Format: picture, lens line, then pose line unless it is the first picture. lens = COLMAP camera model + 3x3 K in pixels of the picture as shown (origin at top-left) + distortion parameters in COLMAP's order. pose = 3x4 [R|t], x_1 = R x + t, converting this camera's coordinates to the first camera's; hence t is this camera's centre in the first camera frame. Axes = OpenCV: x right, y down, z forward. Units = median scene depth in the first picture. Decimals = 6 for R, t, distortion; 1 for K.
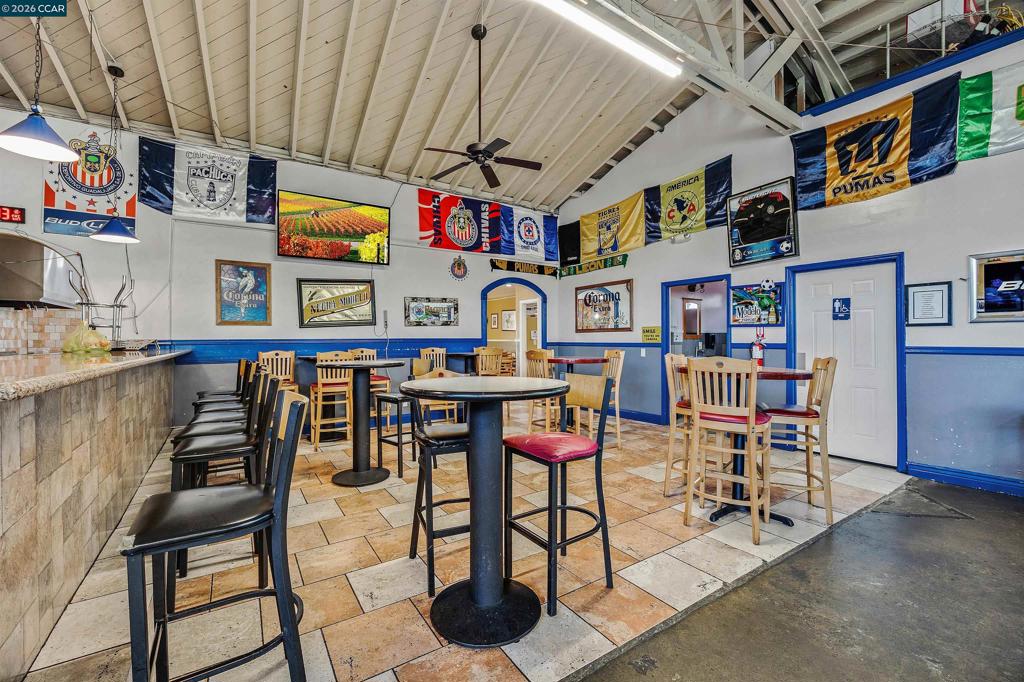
lens RADIAL K [[428.9, 0, 512.6], [0, 428.9, 341.9], [0, 0, 1]] dist [-0.014069, 0.000742]
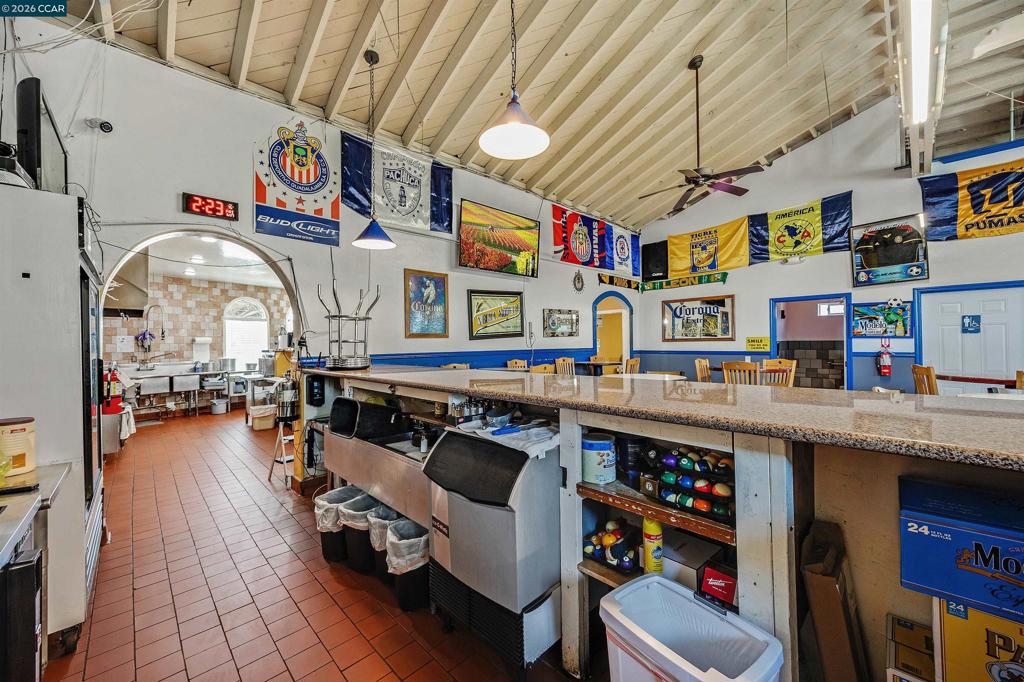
lens RADIAL K [[393.2, 0, 512.0], [0, 393.2, 341.0], [0, 0, 1]] dist [-0.000052, -0.000722]
pose [[0.985794, -0.004012, 0.167913, -0.608380], [0.006046, 0.999914, -0.011605, -0.021480], [-0.167852, 0.012456, 0.985733, 0.104251]]
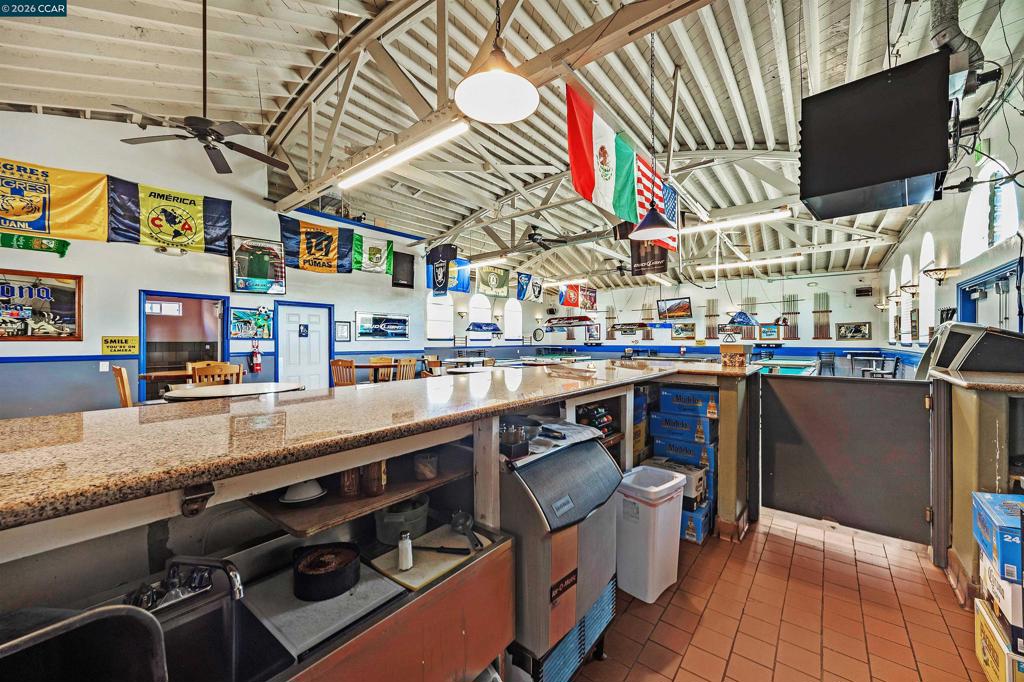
lens RADIAL K [[393.2, 0, 512.0], [0, 393.2, 341.0], [0, 0, 1]] dist [-0.000052, -0.000722]
pose [[-0.297459, 0.007641, 0.954704, -0.853569], [0.010800, 0.999931, -0.004638, -0.017145], [-0.954673, 0.008931, -0.297521, 0.583371]]
